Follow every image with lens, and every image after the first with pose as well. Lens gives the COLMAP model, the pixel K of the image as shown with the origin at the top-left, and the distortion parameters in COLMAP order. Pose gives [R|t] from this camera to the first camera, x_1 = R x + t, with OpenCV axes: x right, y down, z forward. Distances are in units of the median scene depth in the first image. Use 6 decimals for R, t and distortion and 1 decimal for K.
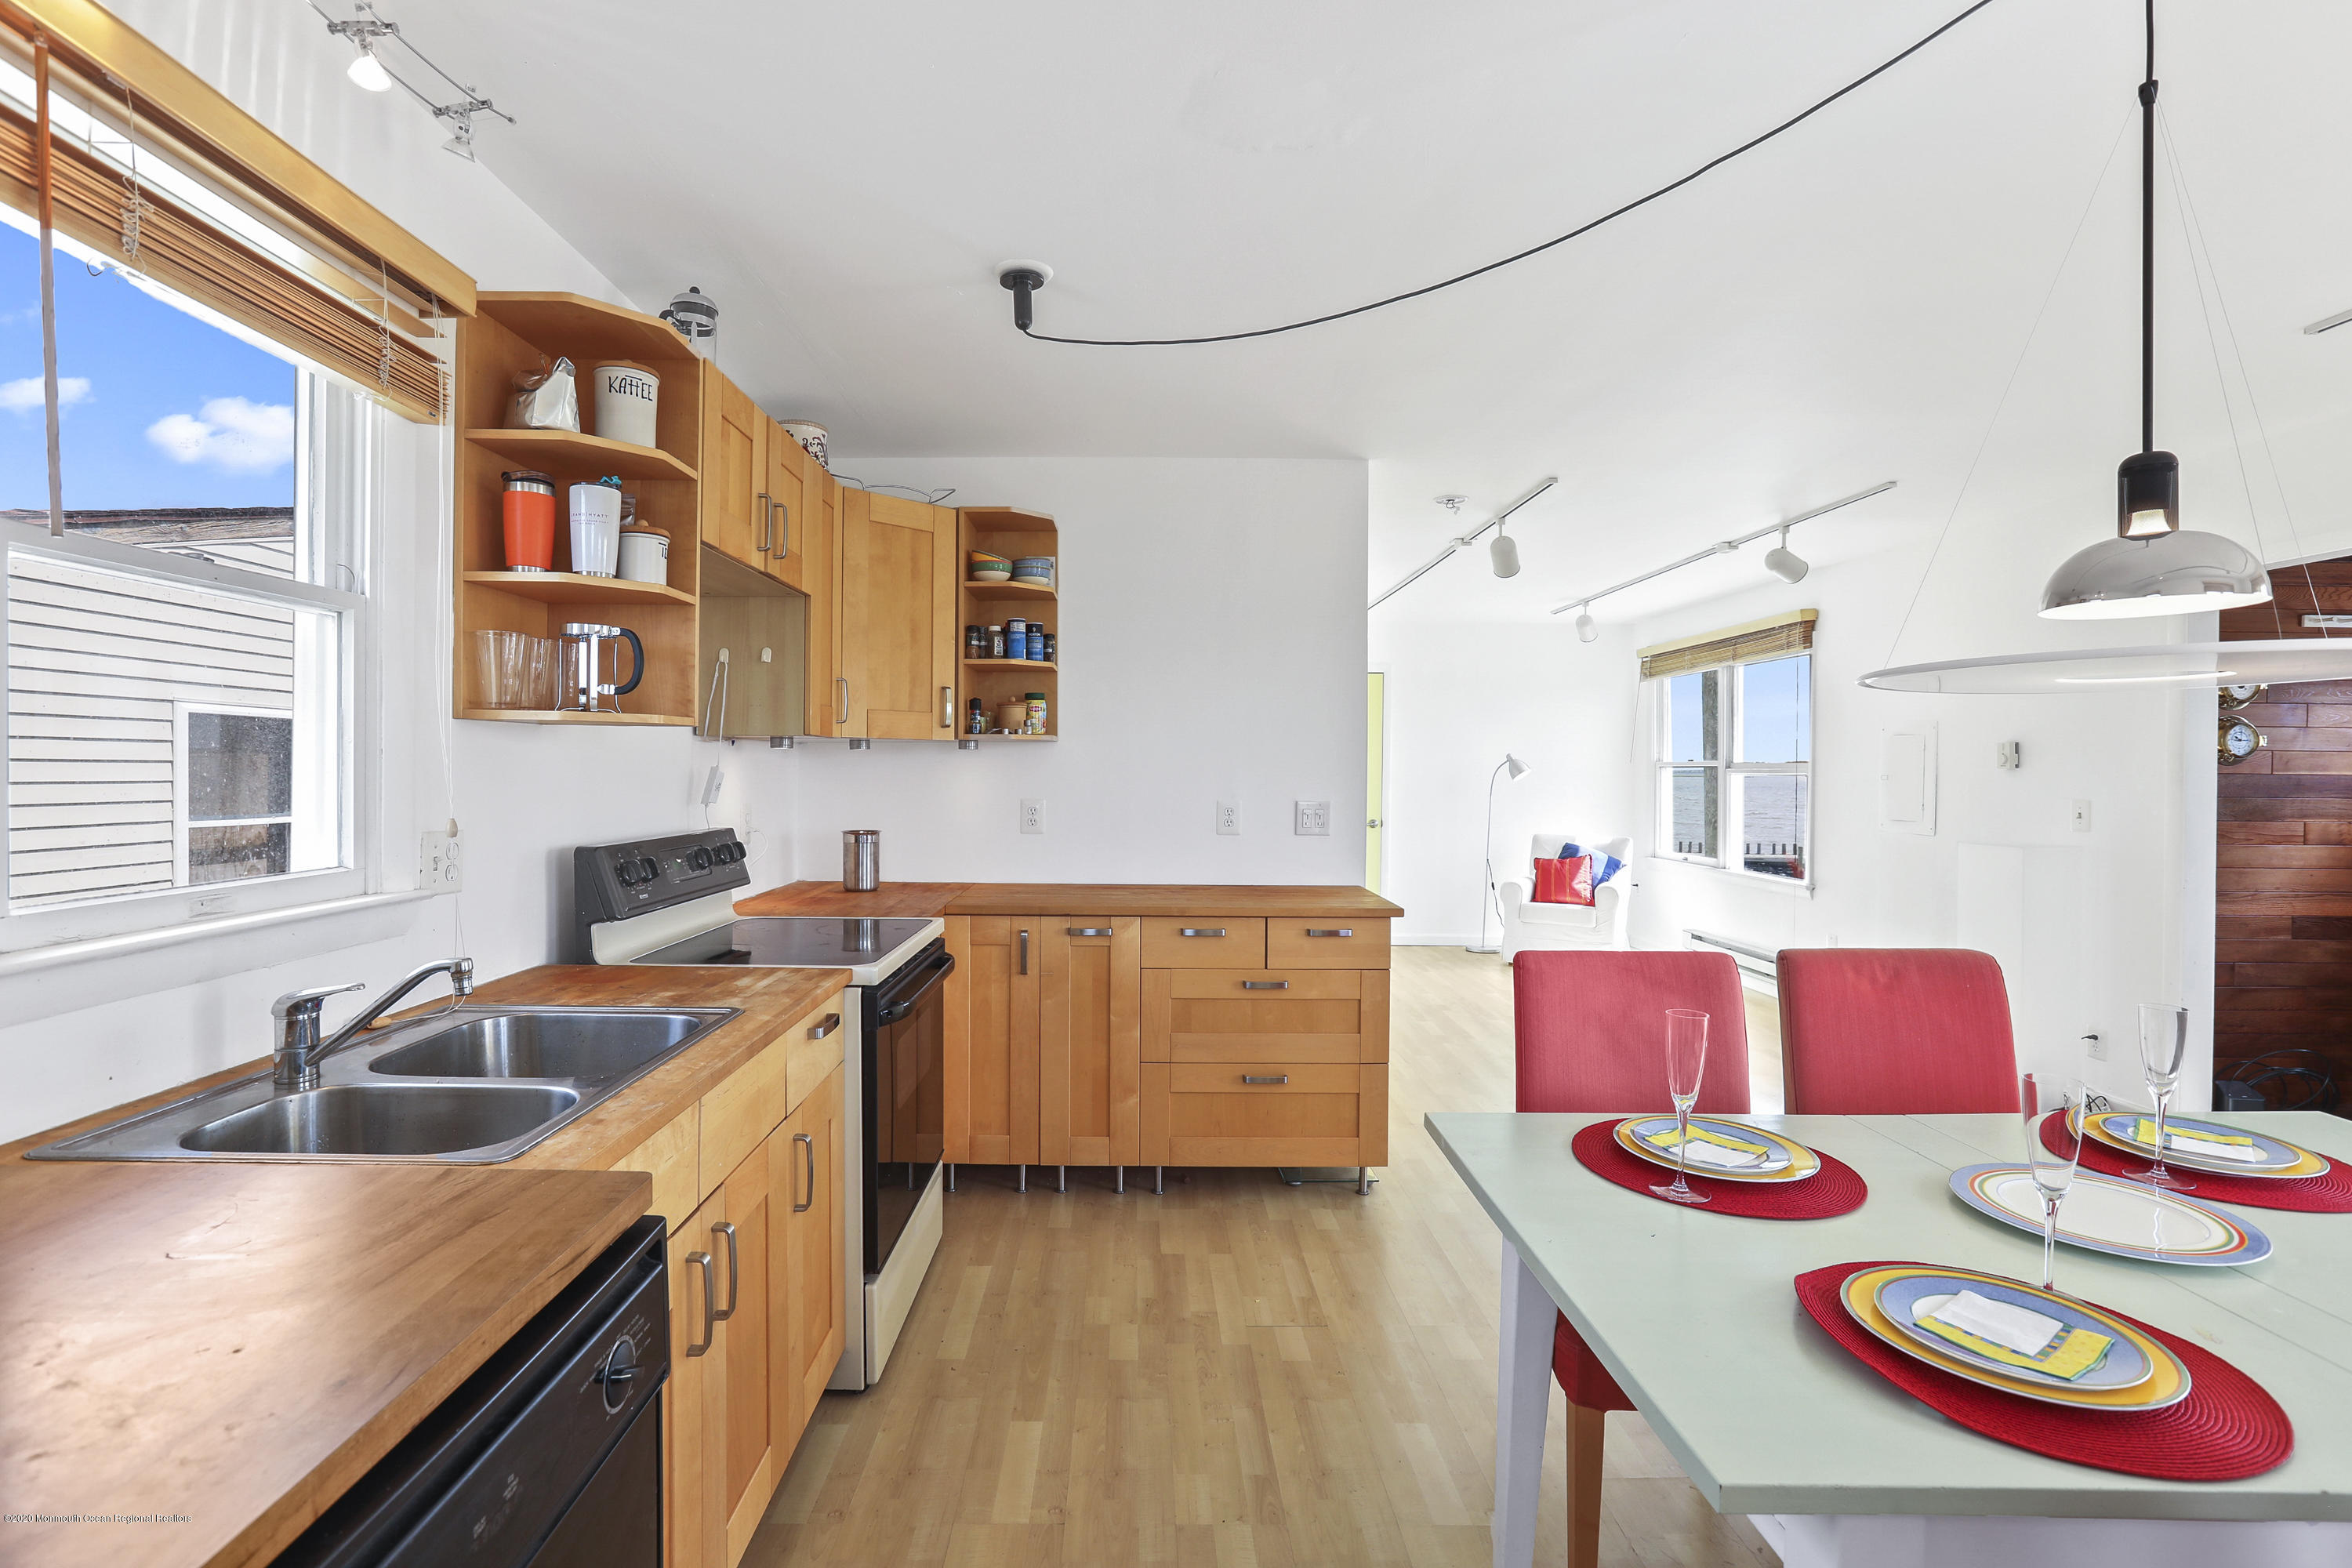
lens RADIAL K [[1064.7, 0, 1158.8], [0, 1064.7, 775.8], [0, 0, 1]] dist [-0.062070, 0.028341]
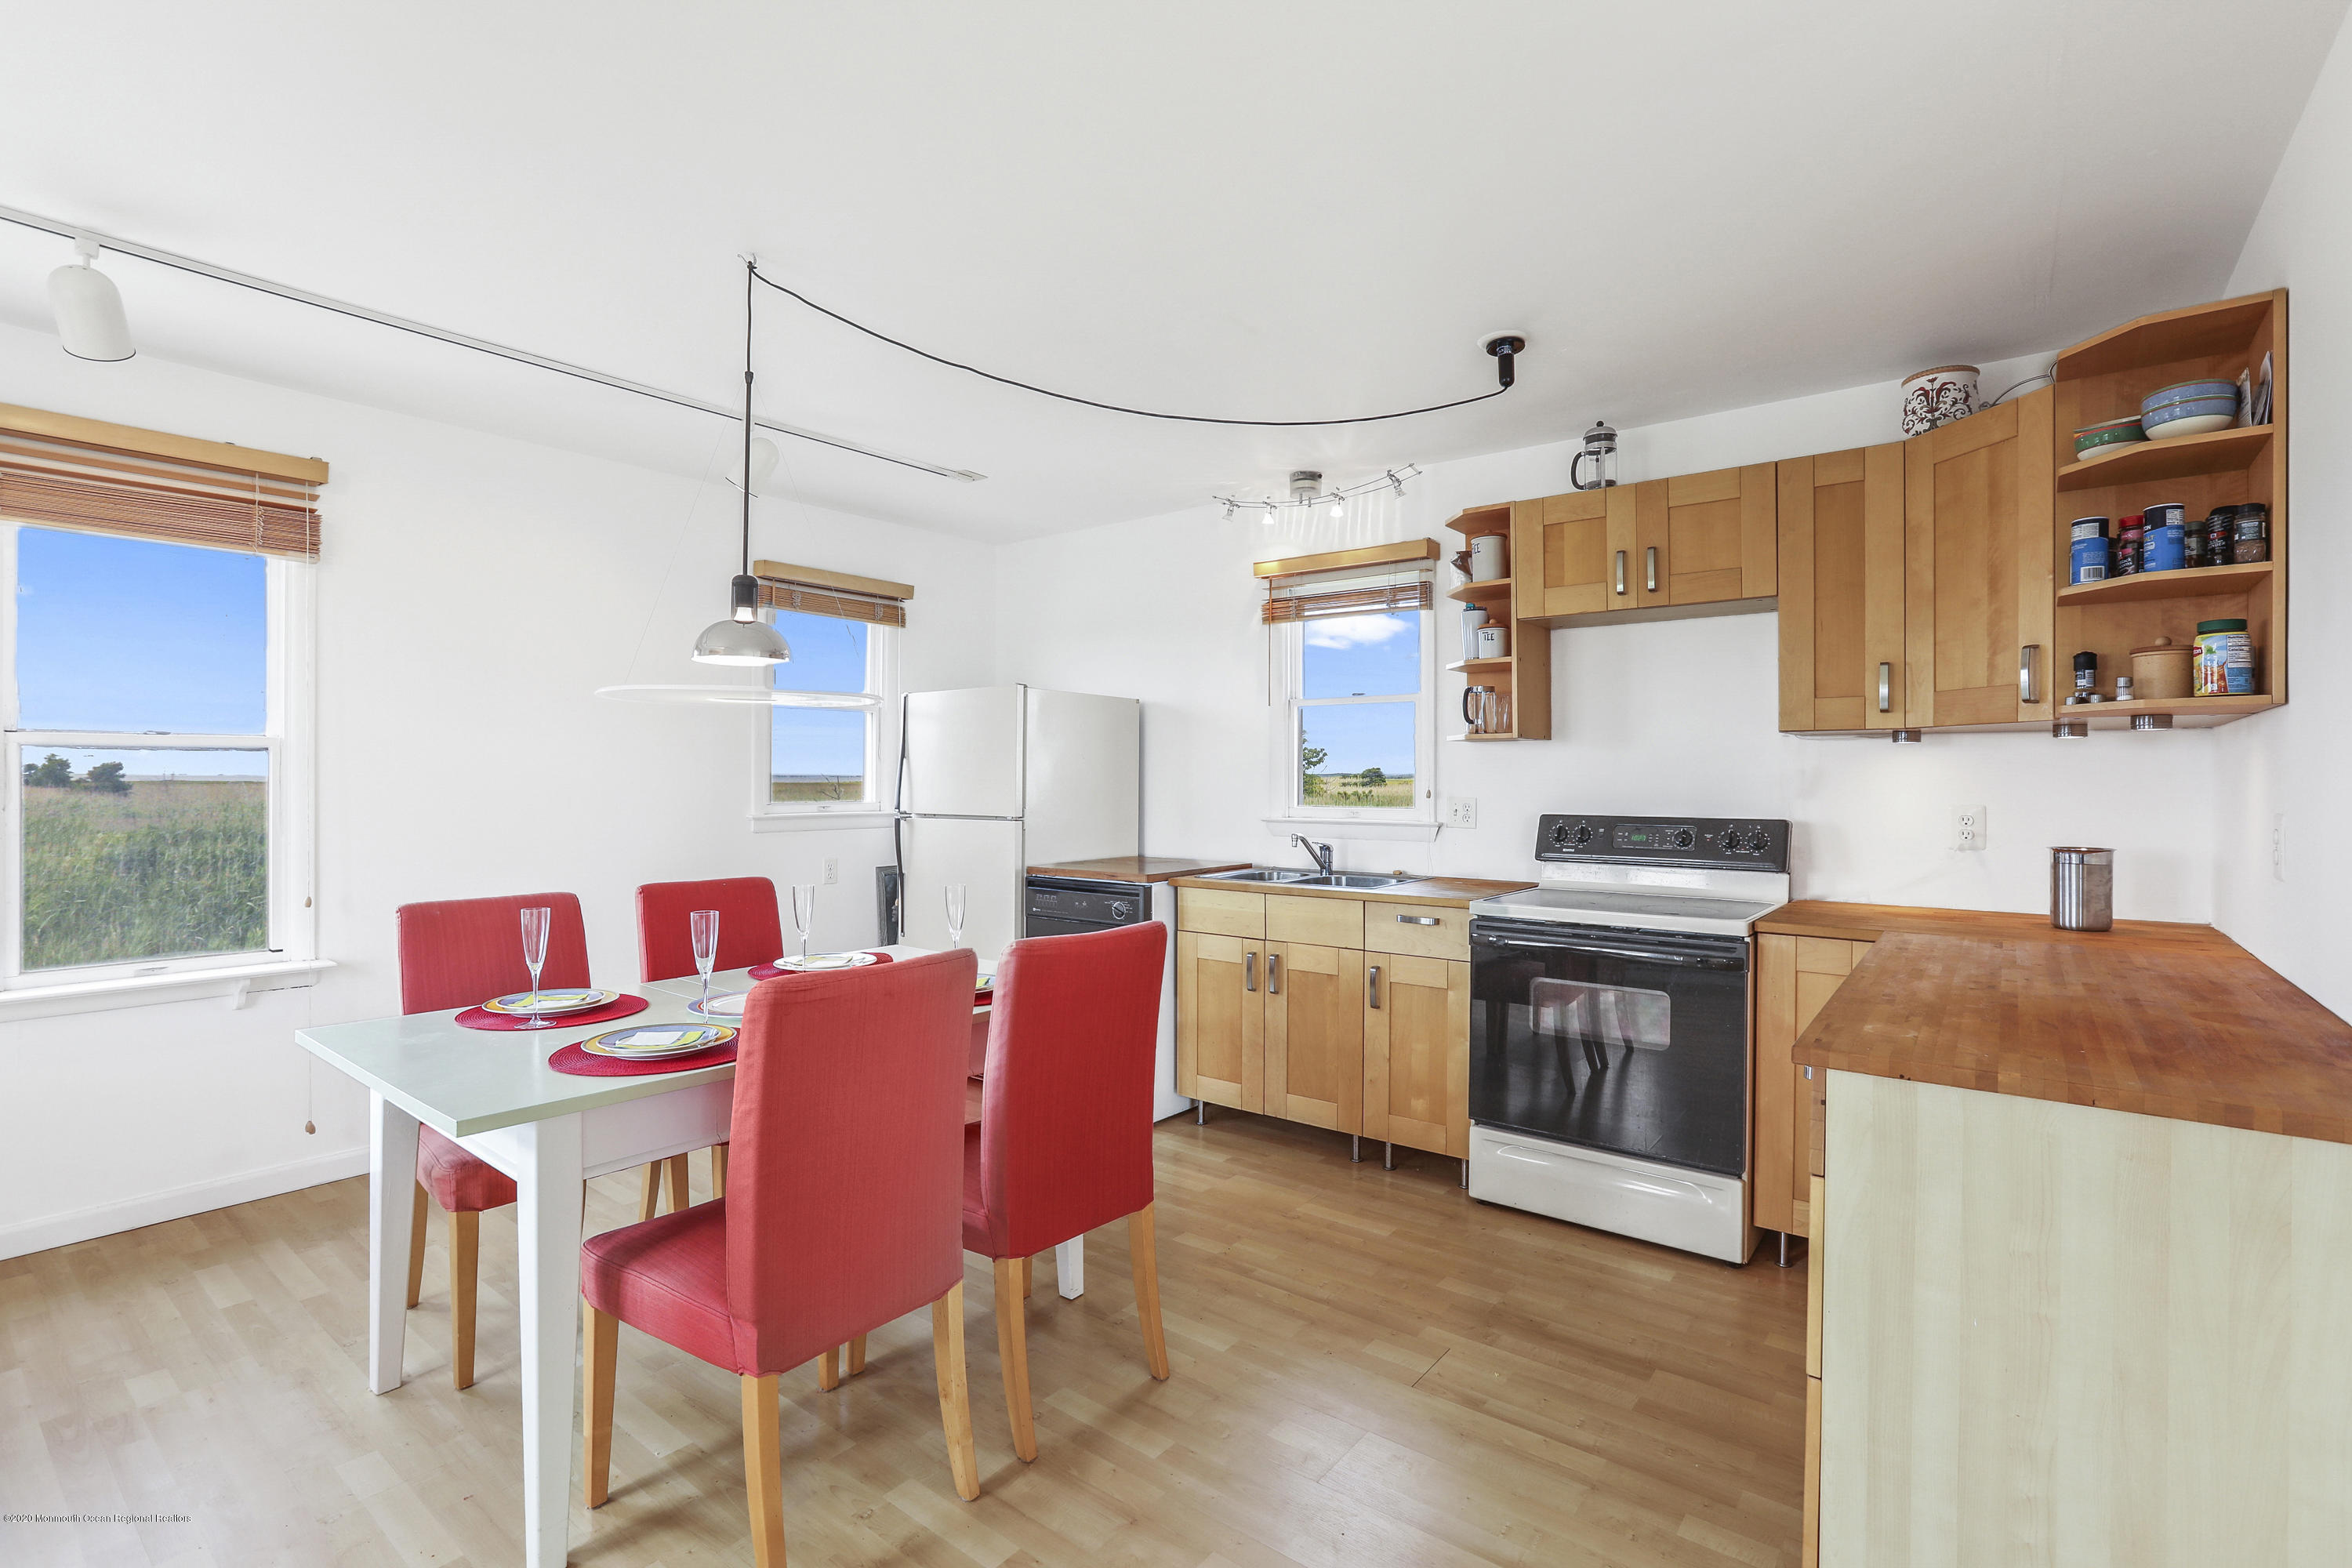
lens RADIAL K [[1064.7, 0, 1158.8], [0, 1064.7, 775.8], [0, 0, 1]] dist [-0.062070, 0.028341]
pose [[-0.627745, -0.004901, -0.778403, 0.997579], [-0.009962, 0.999949, 0.001738, 0.008918], [0.778355, 0.008846, -0.627762, 1.398948]]
